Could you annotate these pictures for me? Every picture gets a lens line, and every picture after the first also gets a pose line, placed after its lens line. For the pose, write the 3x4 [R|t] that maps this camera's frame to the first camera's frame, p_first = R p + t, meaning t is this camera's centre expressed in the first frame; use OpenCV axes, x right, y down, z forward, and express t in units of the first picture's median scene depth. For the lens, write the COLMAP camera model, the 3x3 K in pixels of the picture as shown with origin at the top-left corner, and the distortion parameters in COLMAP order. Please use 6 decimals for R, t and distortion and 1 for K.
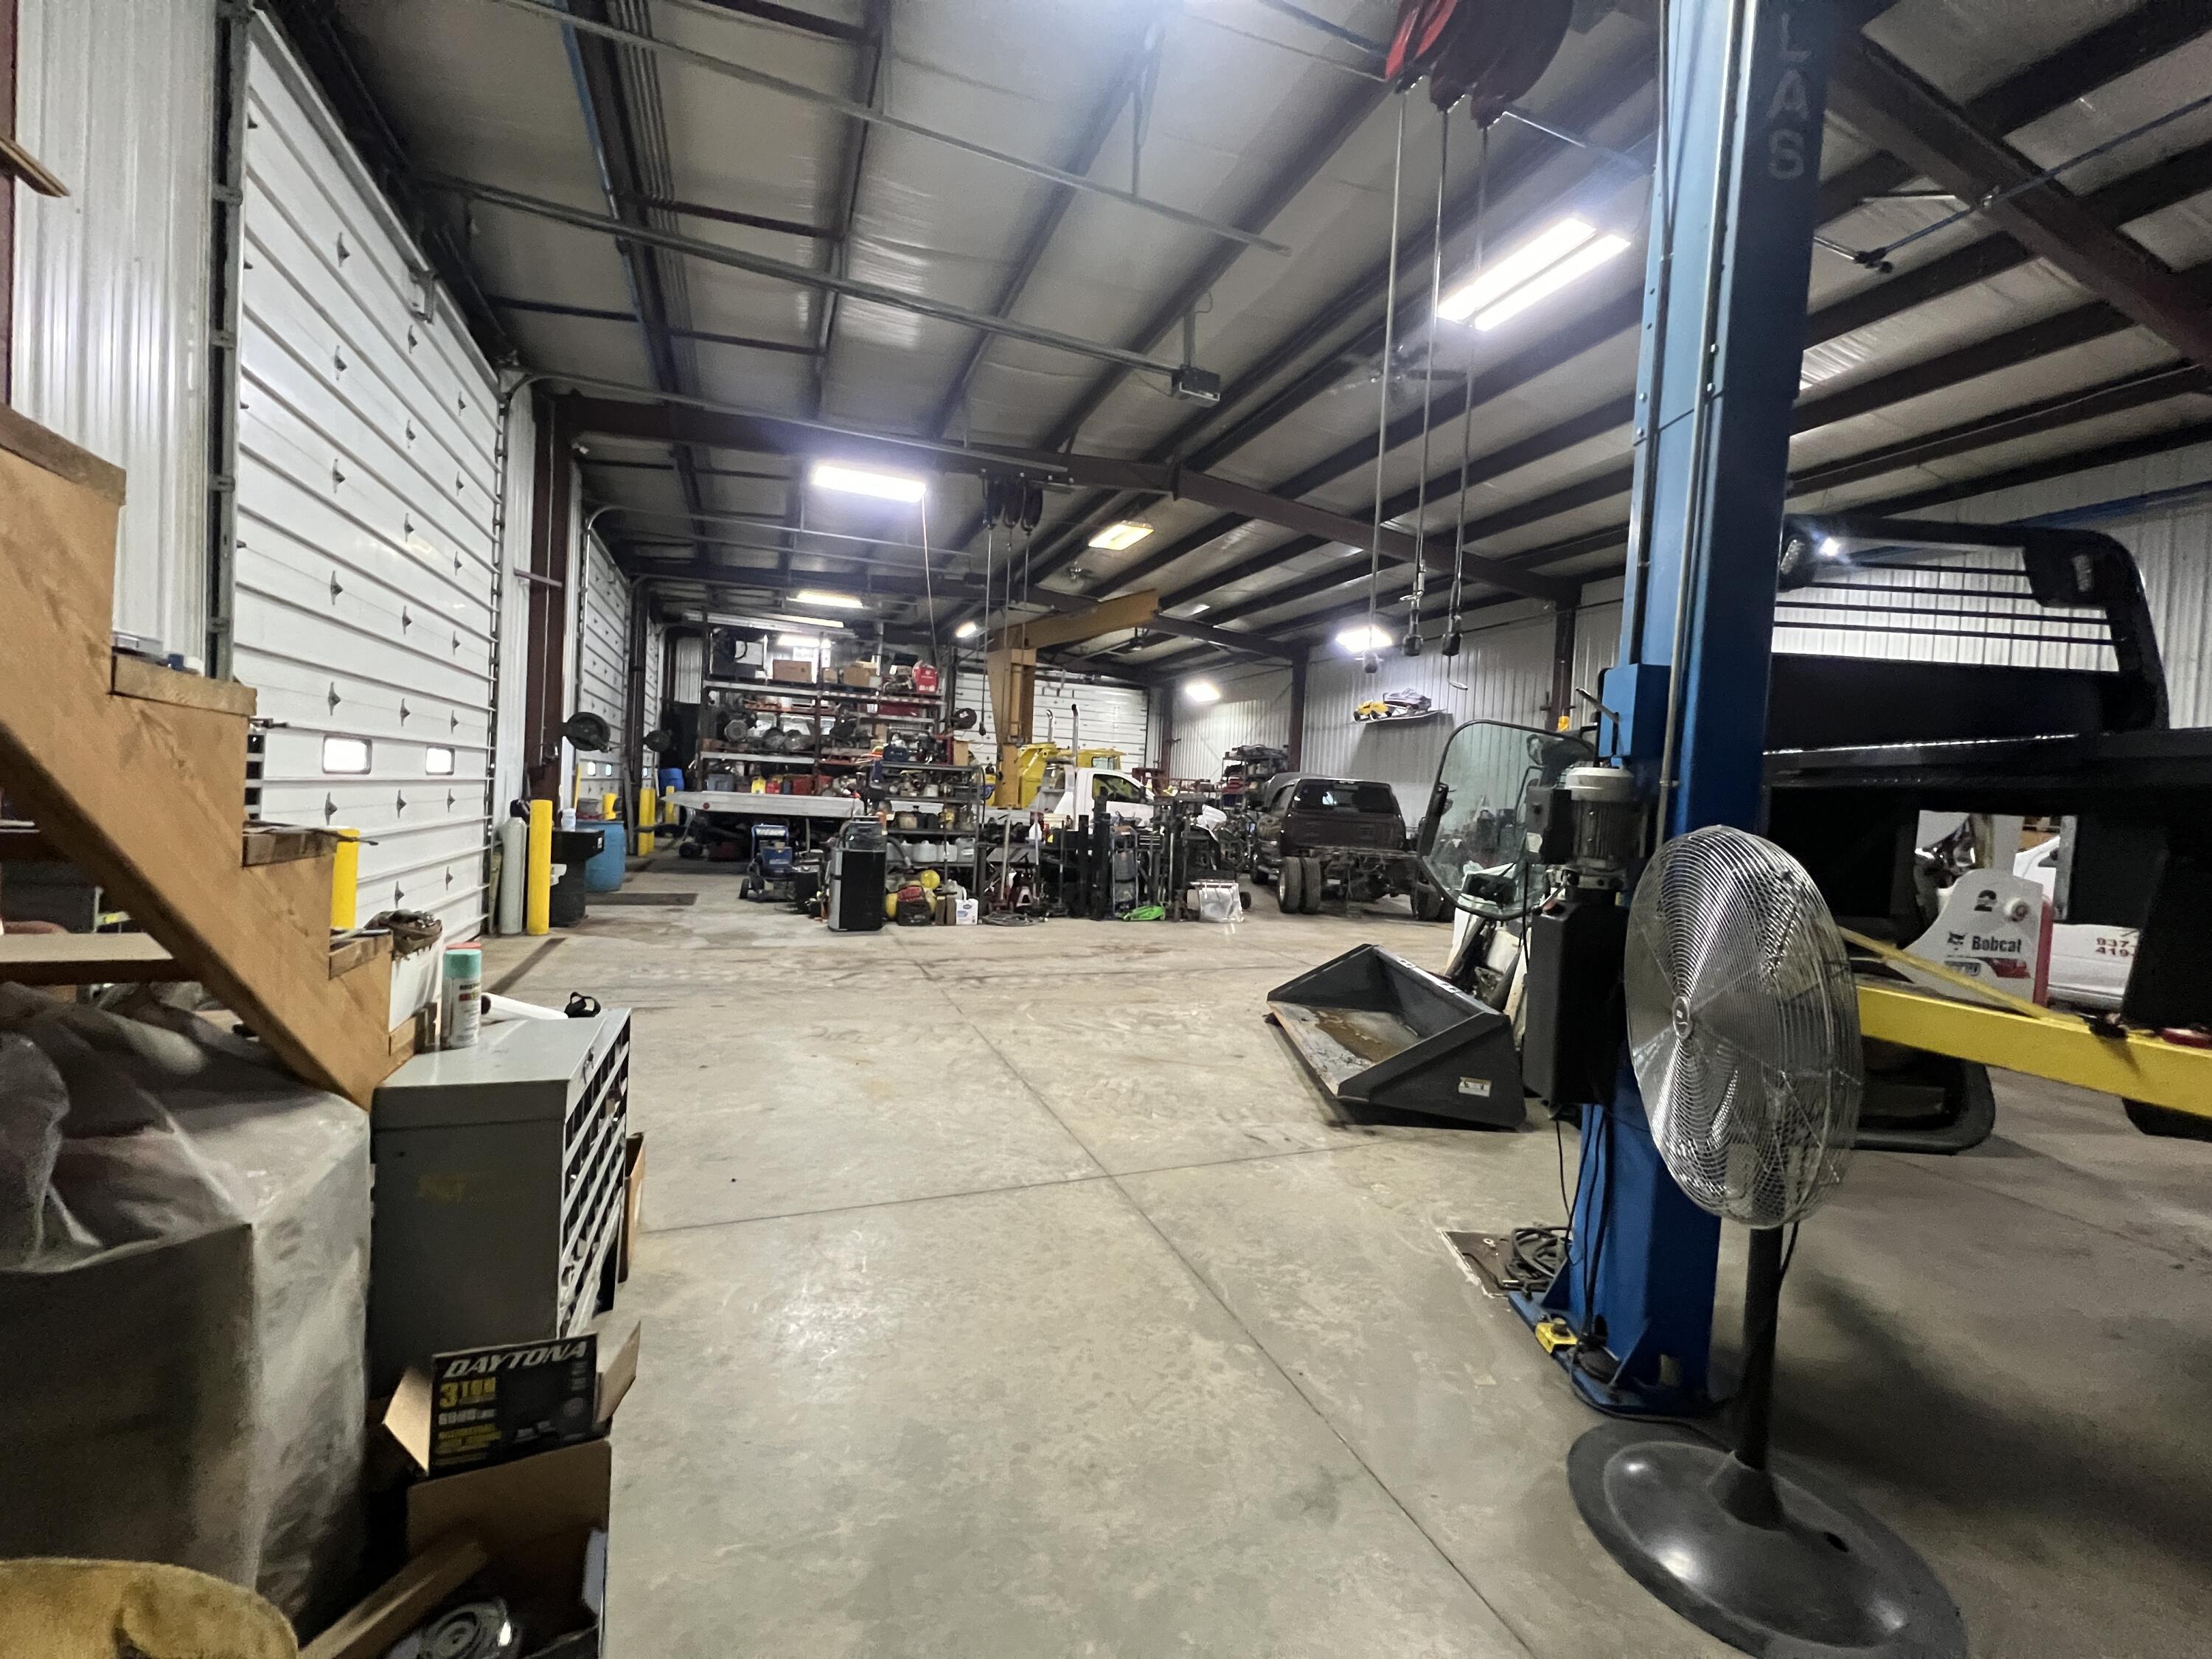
lens RADIAL K [[881.1, 0, 1101.6], [0, 881.1, 822.1], [0, 0, 1]] dist [-0.000673, -0.000066]
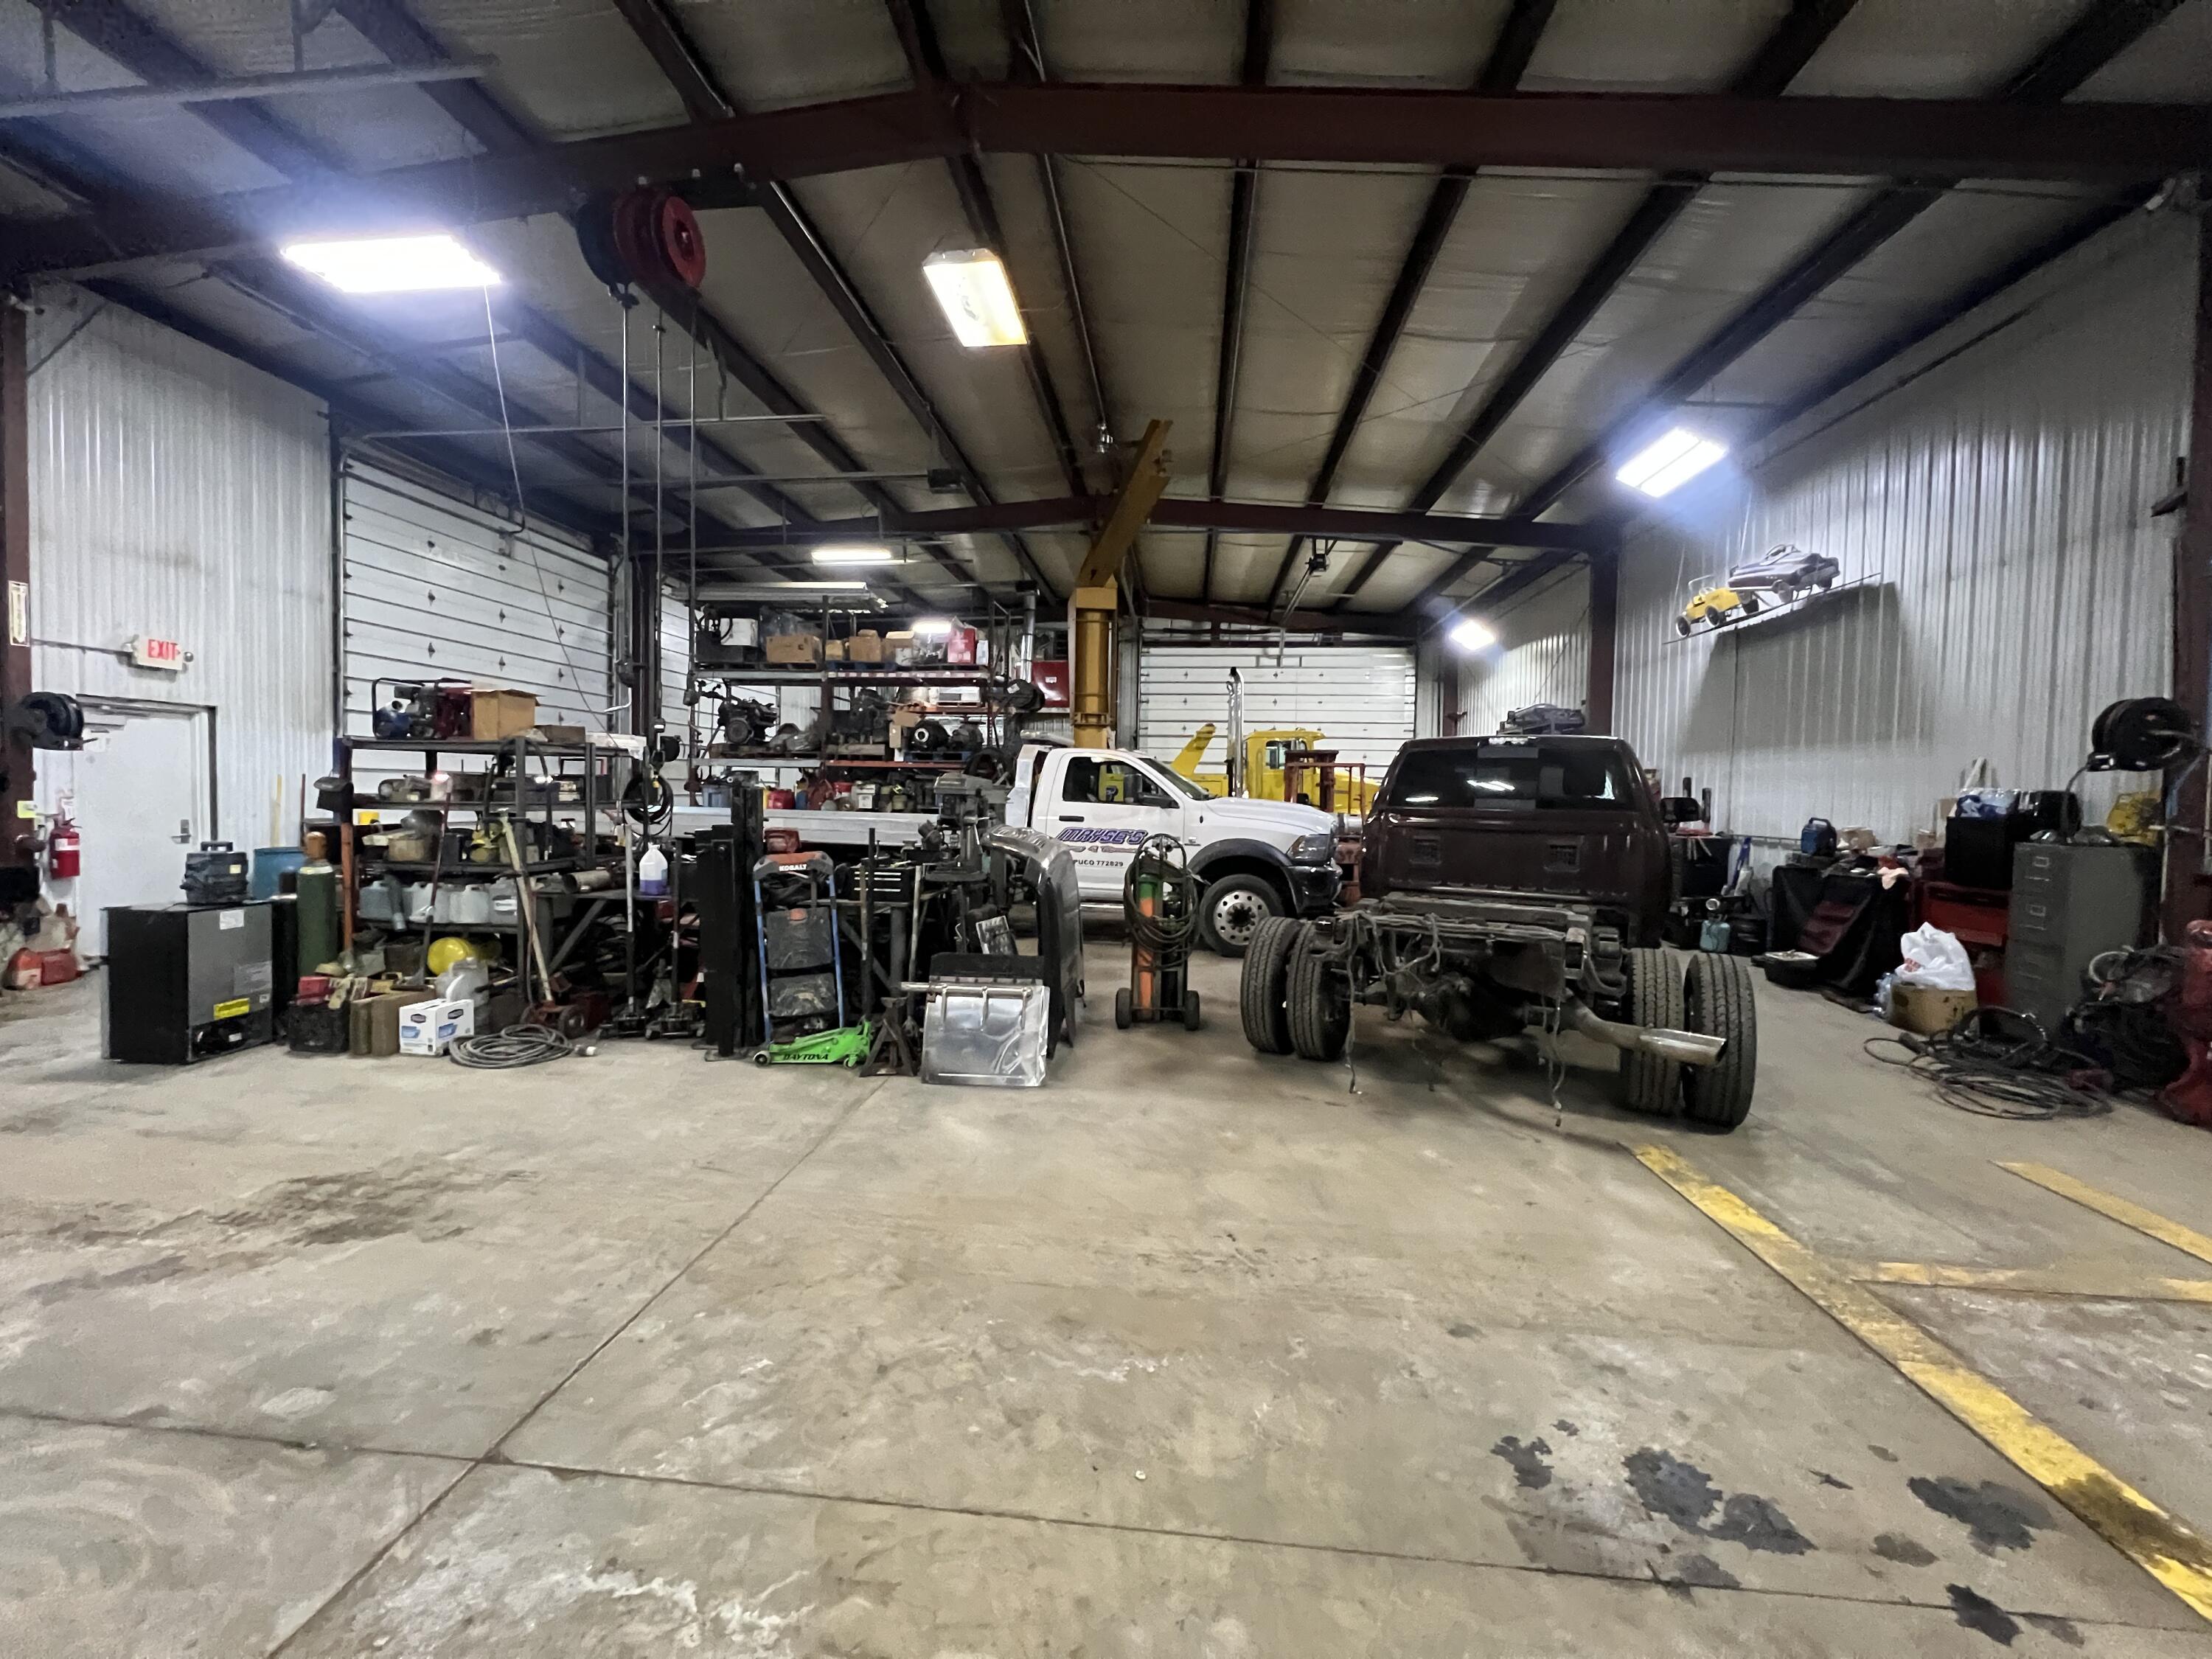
lens RADIAL K [[881.1, 0, 1101.6], [0, 881.1, 822.1], [0, 0, 1]] dist [-0.000673, -0.000066]
pose [[0.889173, -0.019927, -0.457136, 0.241828], [0.012881, 0.999745, -0.018526, 0.000022], [0.457389, 0.010584, 0.889204, 0.423646]]
